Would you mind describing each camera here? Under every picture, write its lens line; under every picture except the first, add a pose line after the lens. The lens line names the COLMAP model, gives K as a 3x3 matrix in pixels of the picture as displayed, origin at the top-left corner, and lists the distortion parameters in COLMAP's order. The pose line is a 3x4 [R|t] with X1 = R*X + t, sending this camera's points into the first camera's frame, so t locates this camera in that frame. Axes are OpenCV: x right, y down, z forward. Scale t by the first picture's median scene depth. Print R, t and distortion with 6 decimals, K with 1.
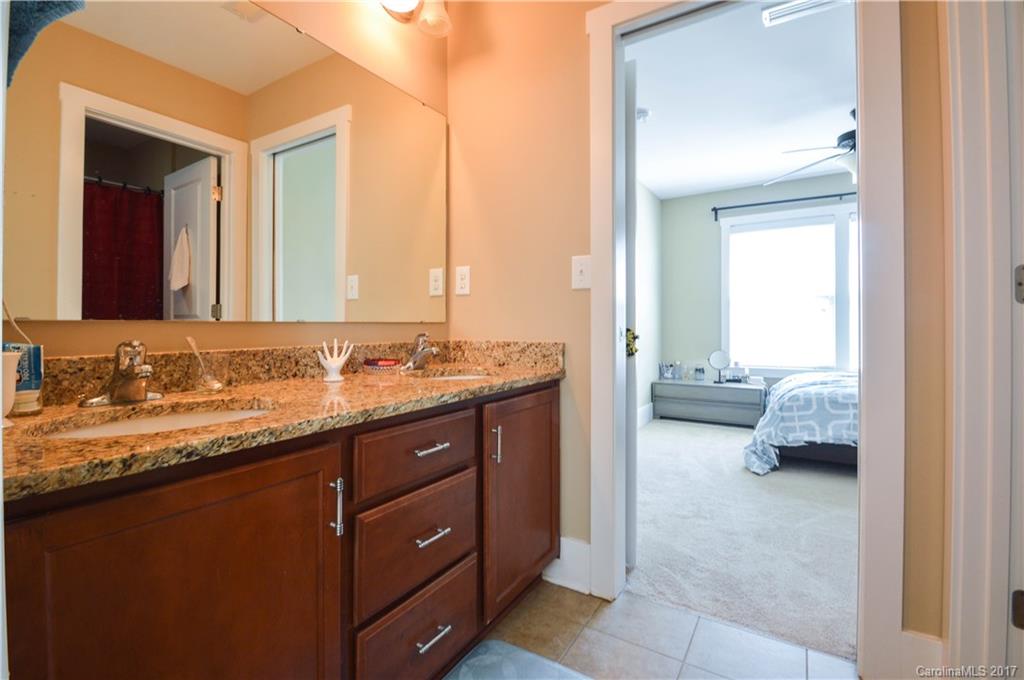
lens RADIAL K [[461.8, 0, 491.3], [0, 461.8, 337.2], [0, 0, 1]] dist [0.000092, -0.000175]
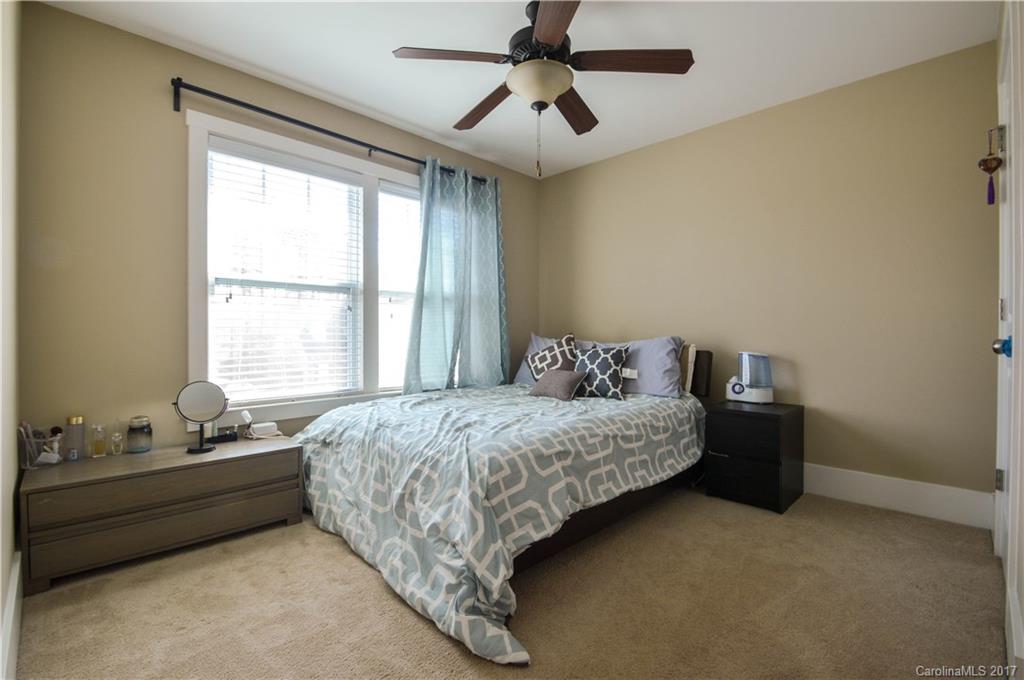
lens RADIAL K [[461.8, 0, 491.3], [0, 461.8, 337.2], [0, 0, 1]] dist [0.000092, -0.000175]
pose [[0.215045, -0.002652, 0.976600, 0.091096], [0.022440, 0.999746, -0.002226, -0.009465], [-0.976346, 0.022394, 0.215050, 0.590052]]
